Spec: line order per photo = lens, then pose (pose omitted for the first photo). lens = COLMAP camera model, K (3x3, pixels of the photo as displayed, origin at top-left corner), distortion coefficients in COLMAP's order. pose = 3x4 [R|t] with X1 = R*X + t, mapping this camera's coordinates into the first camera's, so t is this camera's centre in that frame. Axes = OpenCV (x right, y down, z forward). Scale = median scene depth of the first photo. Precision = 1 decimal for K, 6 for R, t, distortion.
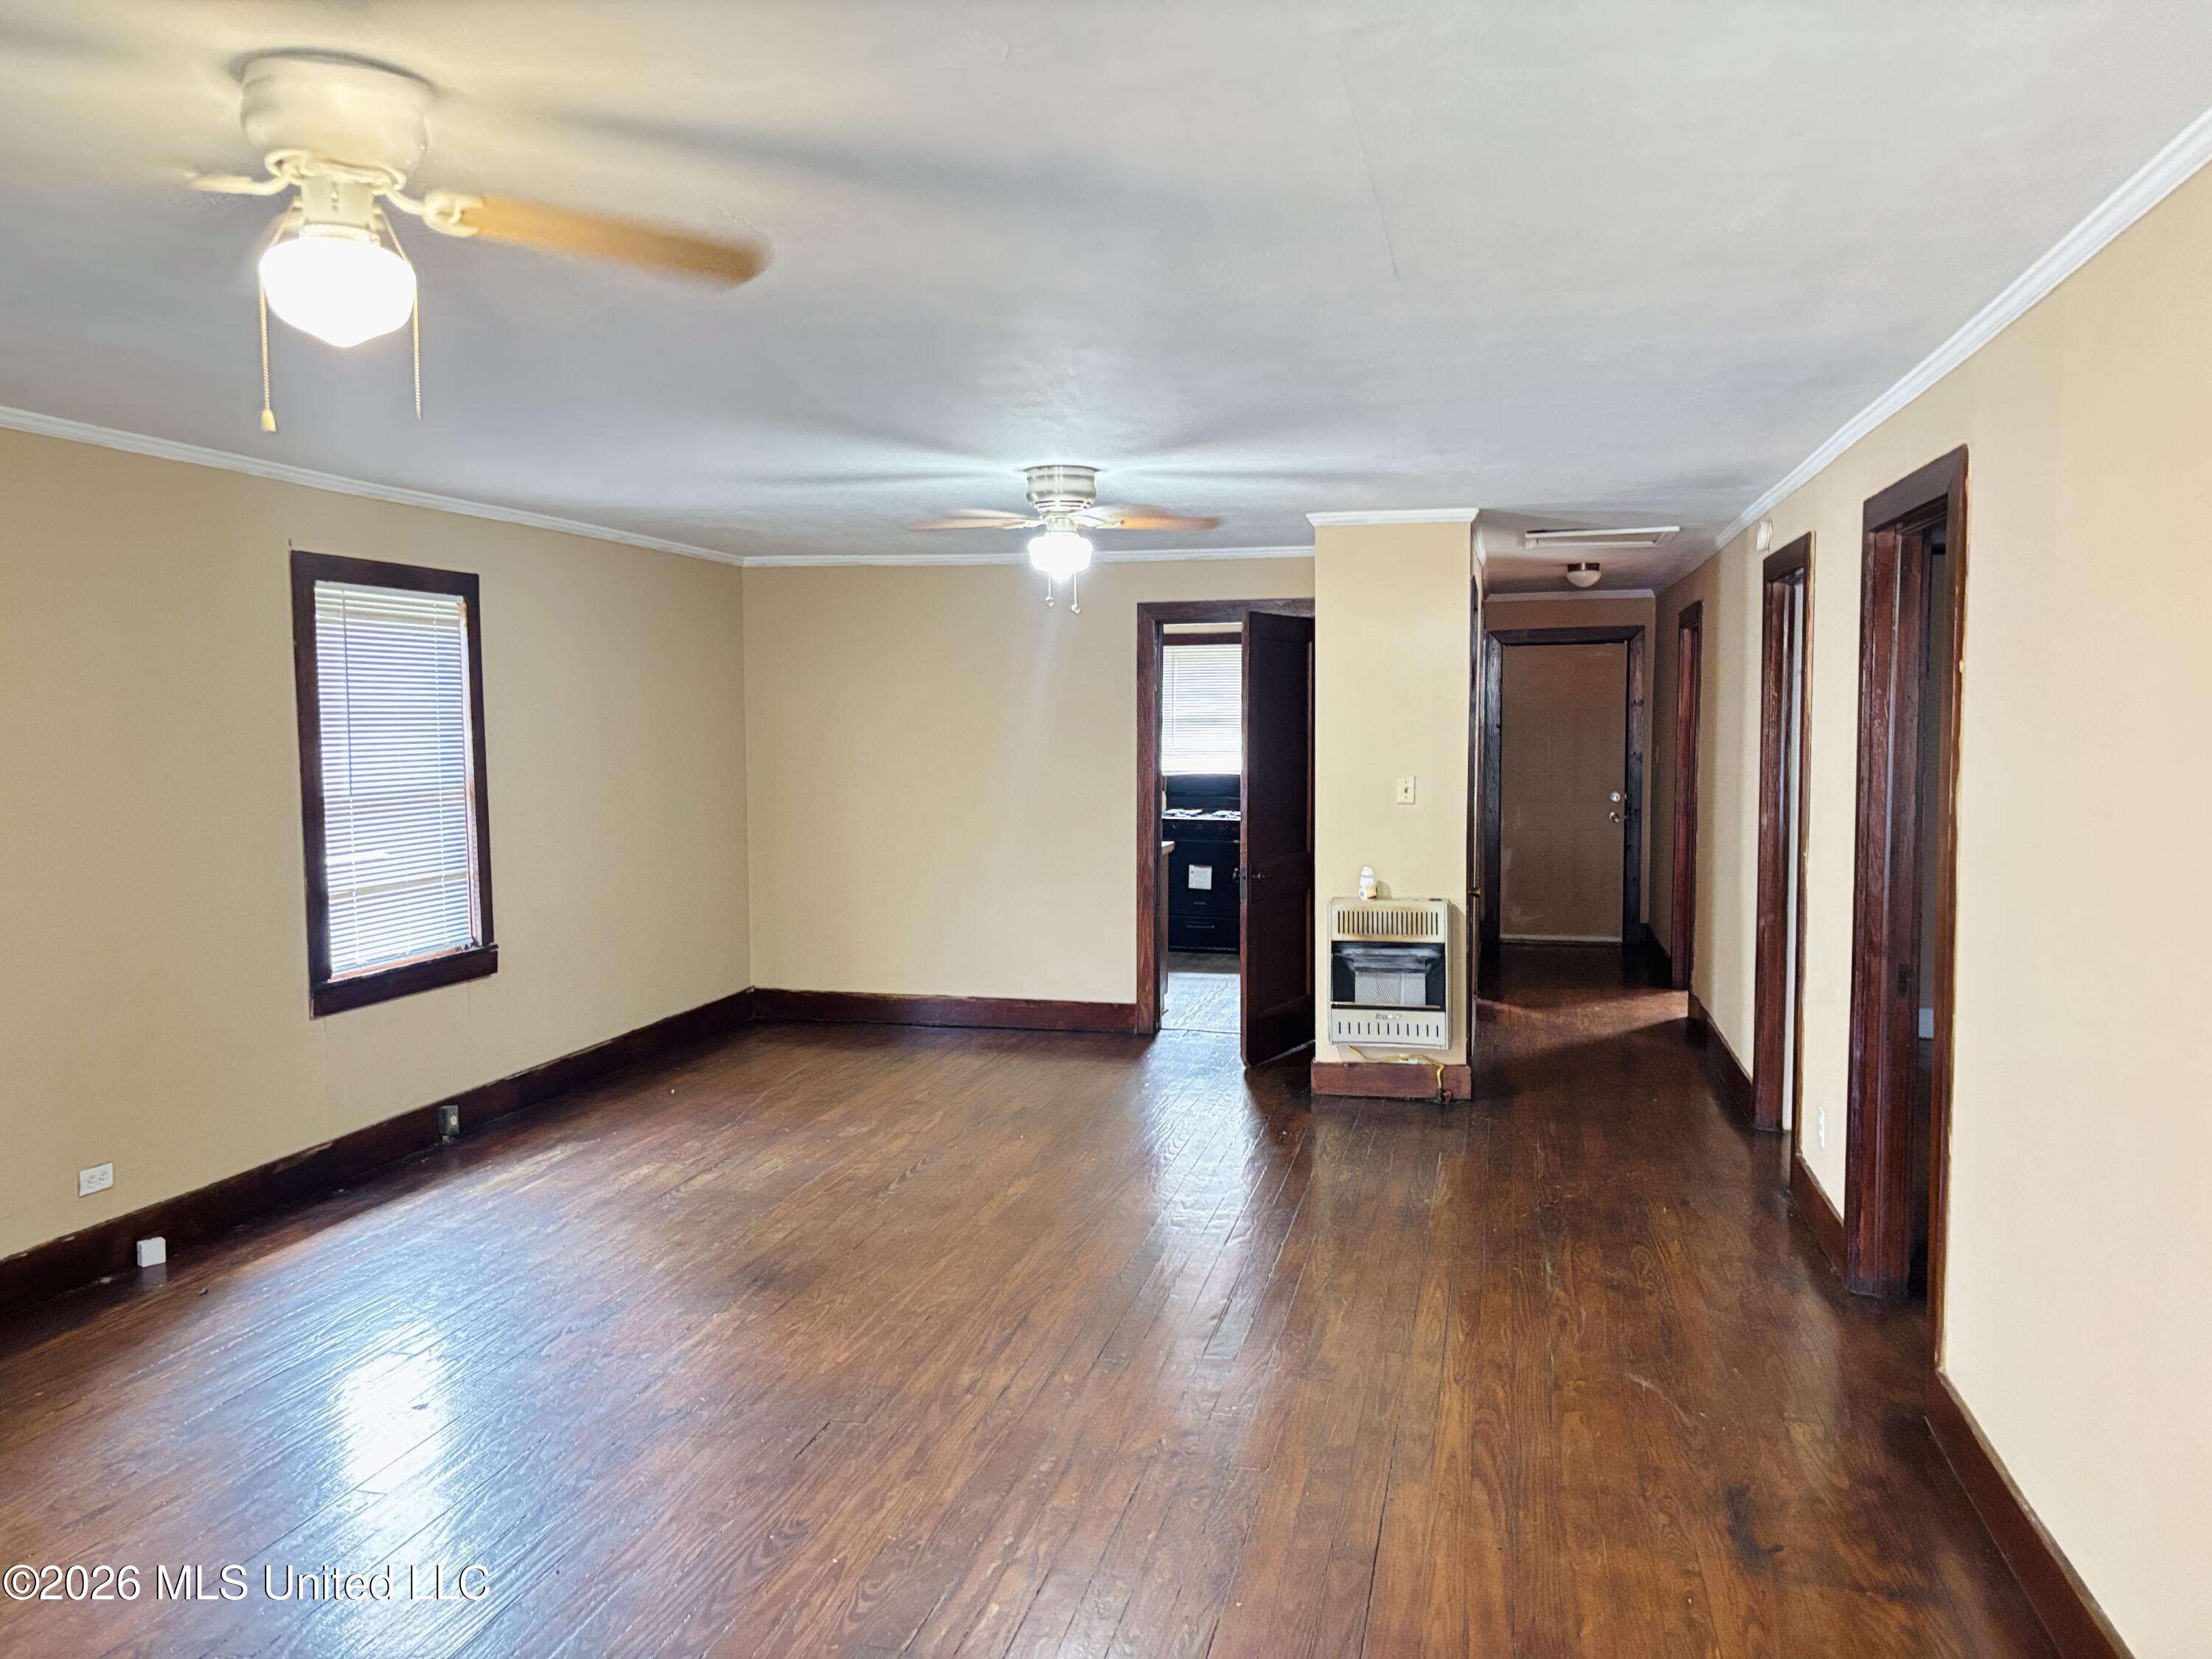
lens RADIAL K [[1751.4, 0, 1107.6], [0, 1751.4, 831.5], [0, 0, 1]] dist [0.111788, -0.063185]
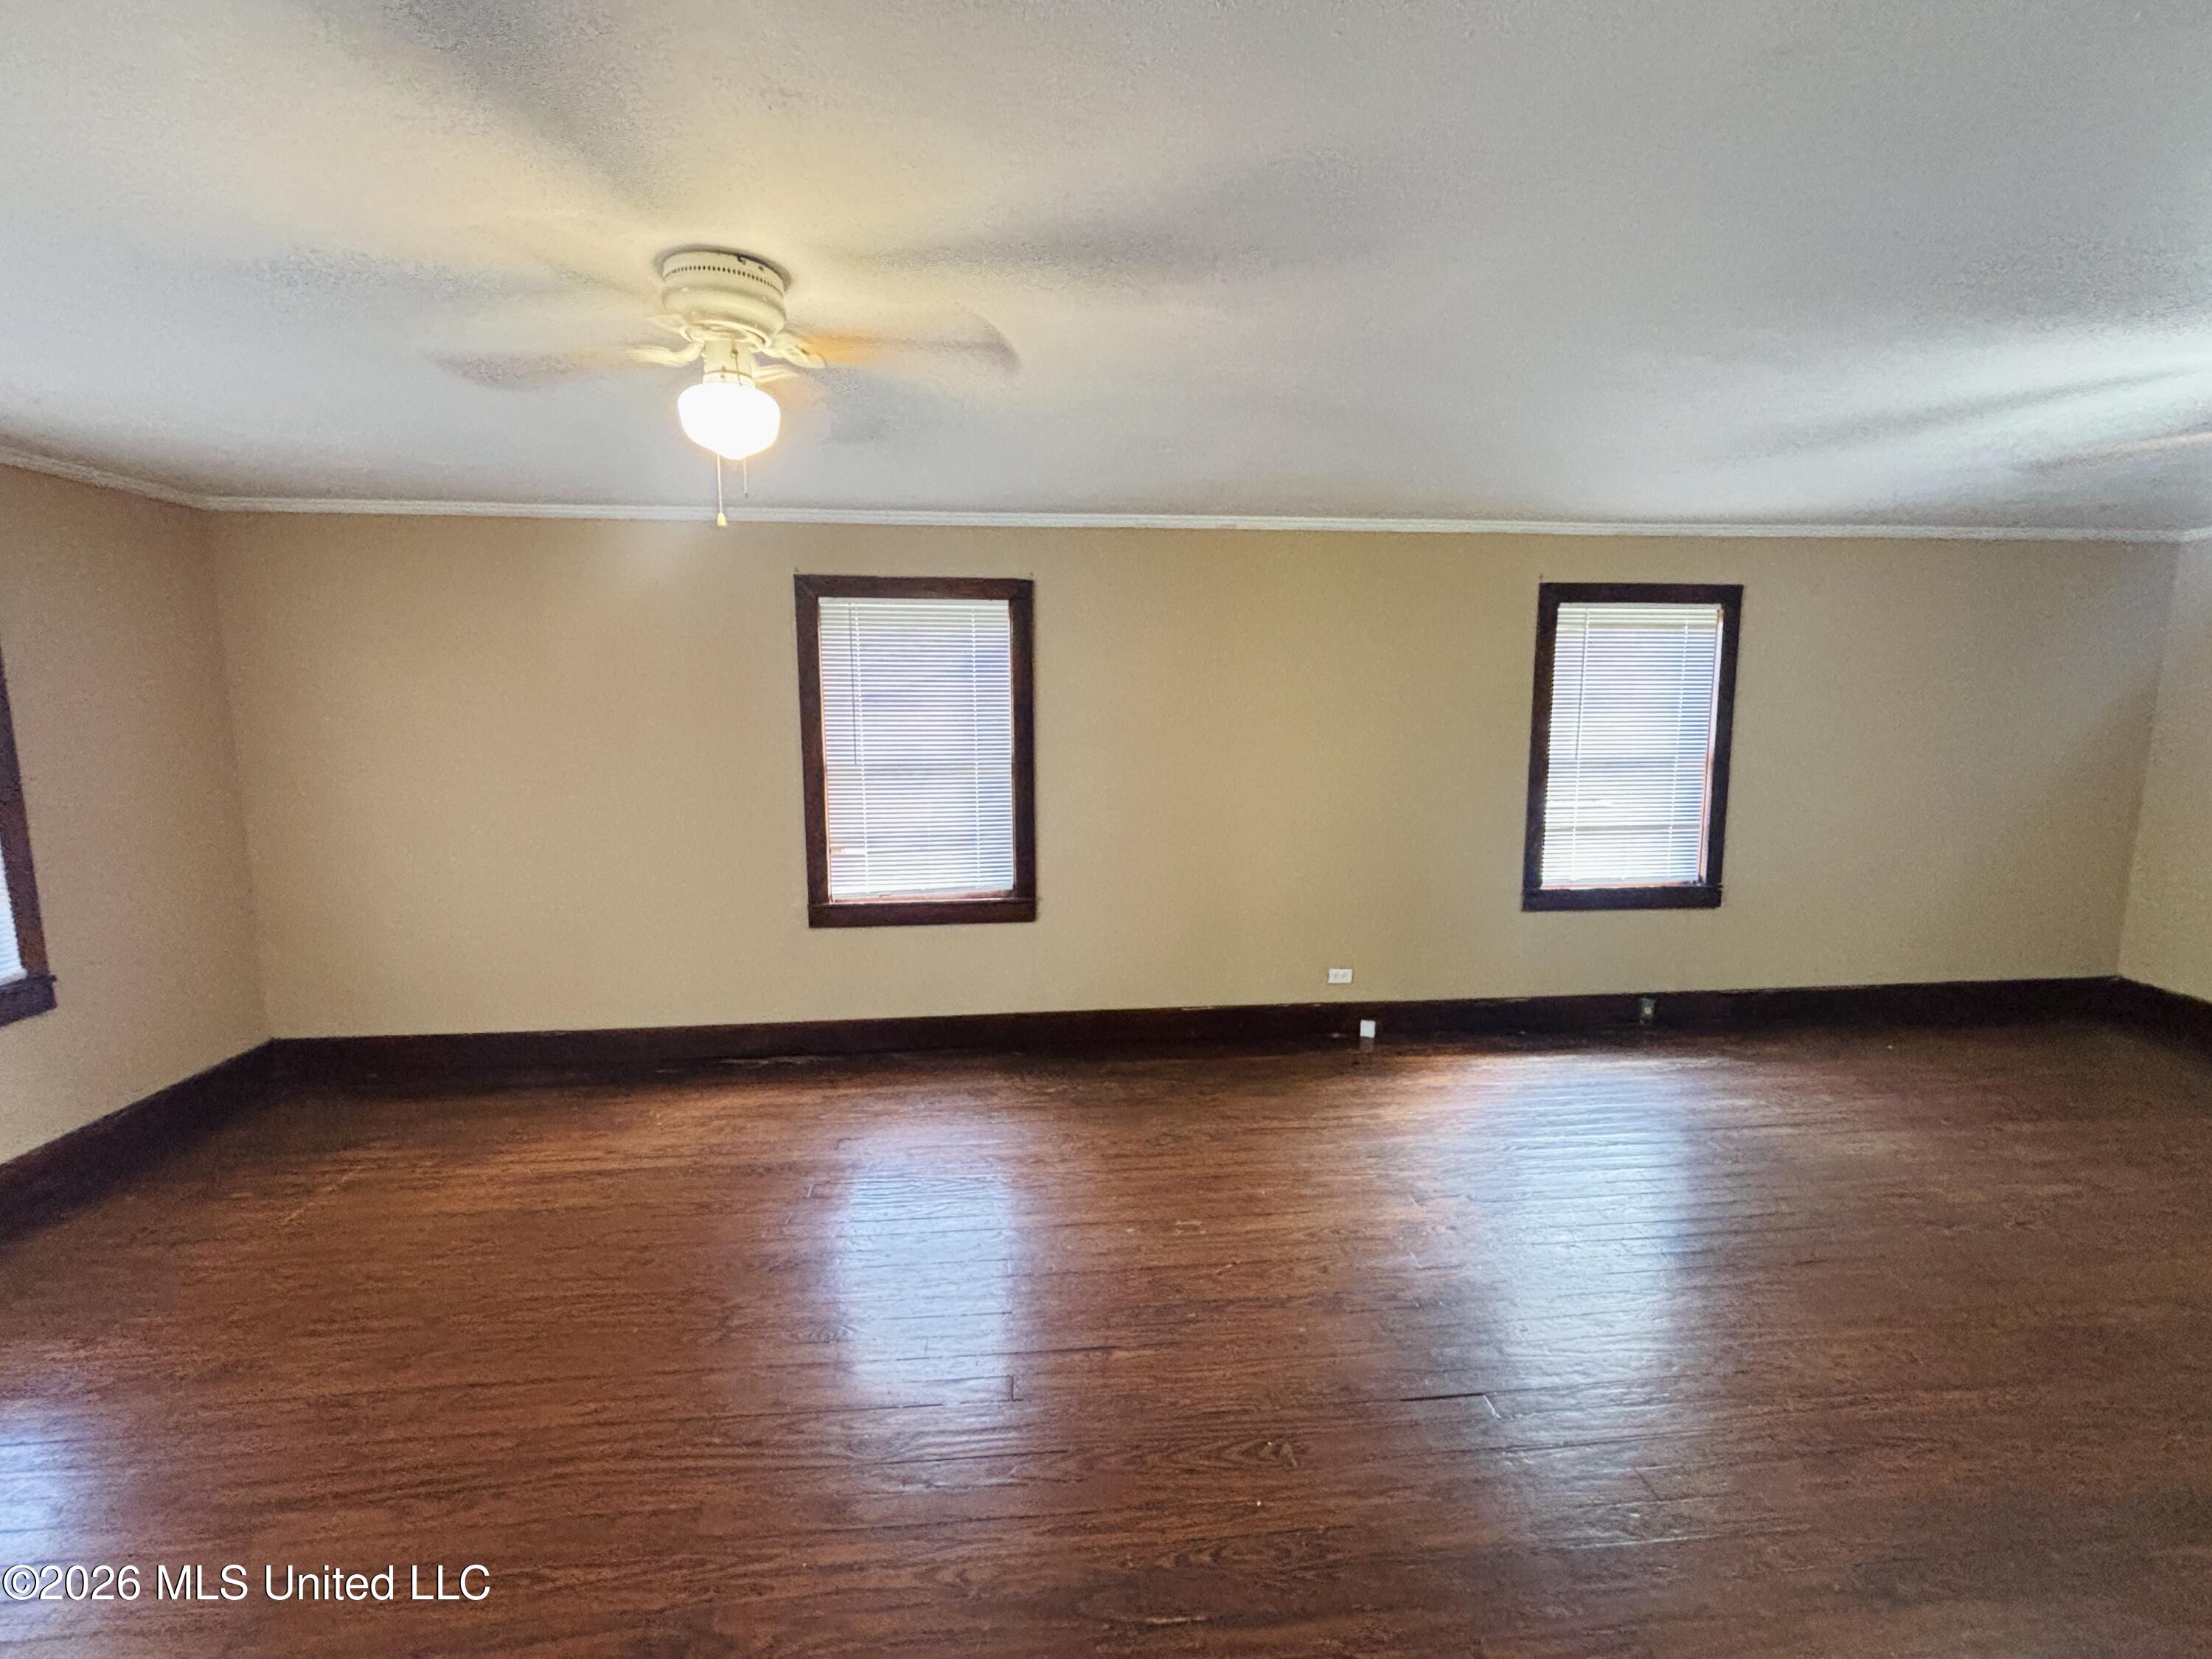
lens RADIAL K [[971.7, 0, 1107.2], [0, 971.7, 841.2], [0, 0, 1]] dist [0.000876, 0.000924]
pose [[0.315632, 0.136087, -0.939072, 0.175724], [-0.064834, 0.990442, 0.121740, -0.024931], [0.946664, 0.022459, 0.321438, 0.412803]]
